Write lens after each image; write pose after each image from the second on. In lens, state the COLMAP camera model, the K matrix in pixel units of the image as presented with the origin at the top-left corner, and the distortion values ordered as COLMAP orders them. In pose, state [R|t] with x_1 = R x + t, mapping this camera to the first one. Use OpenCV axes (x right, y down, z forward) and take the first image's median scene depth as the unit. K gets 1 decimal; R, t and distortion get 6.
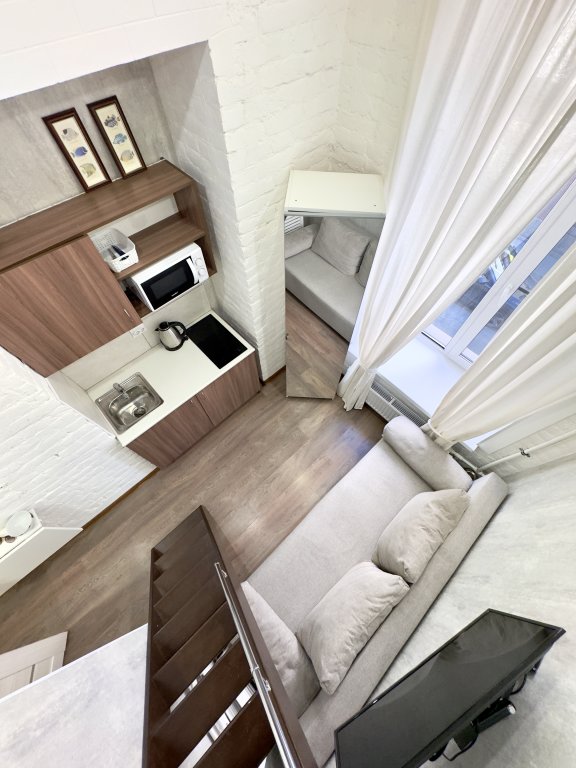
lens RADIAL K [[306.9, 0, 288.6], [0, 306.9, 383.5], [0, 0, 1]] dist [-0.000535, 0.000279]
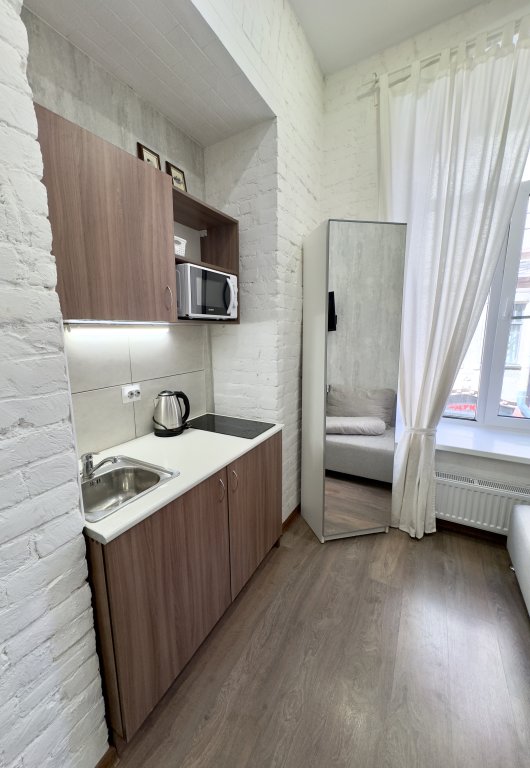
lens RADIAL K [[305.7, 0, 242.4], [0, 305.7, 383.3], [0, 0, 1]] dist [-0.000673, 0.000052]
pose [[0.965805, -0.060143, 0.252198, -0.581299], [0.235355, 0.611424, -0.755493, 0.535794], [-0.108762, 0.789014, 0.604671, 0.740914]]
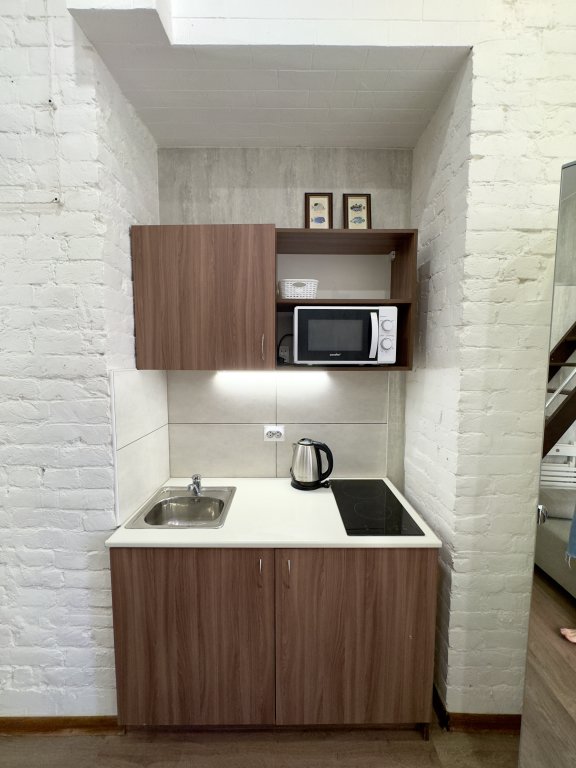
lens RADIAL K [[306.9, 0, 288.6], [0, 306.9, 383.5], [0, 0, 1]] dist [-0.000535, 0.000279]
pose [[0.730516, 0.058571, -0.680379, 0.020313], [-0.598963, 0.533504, -0.597174, 0.236247], [0.328008, 0.843767, 0.424815, 0.834884]]
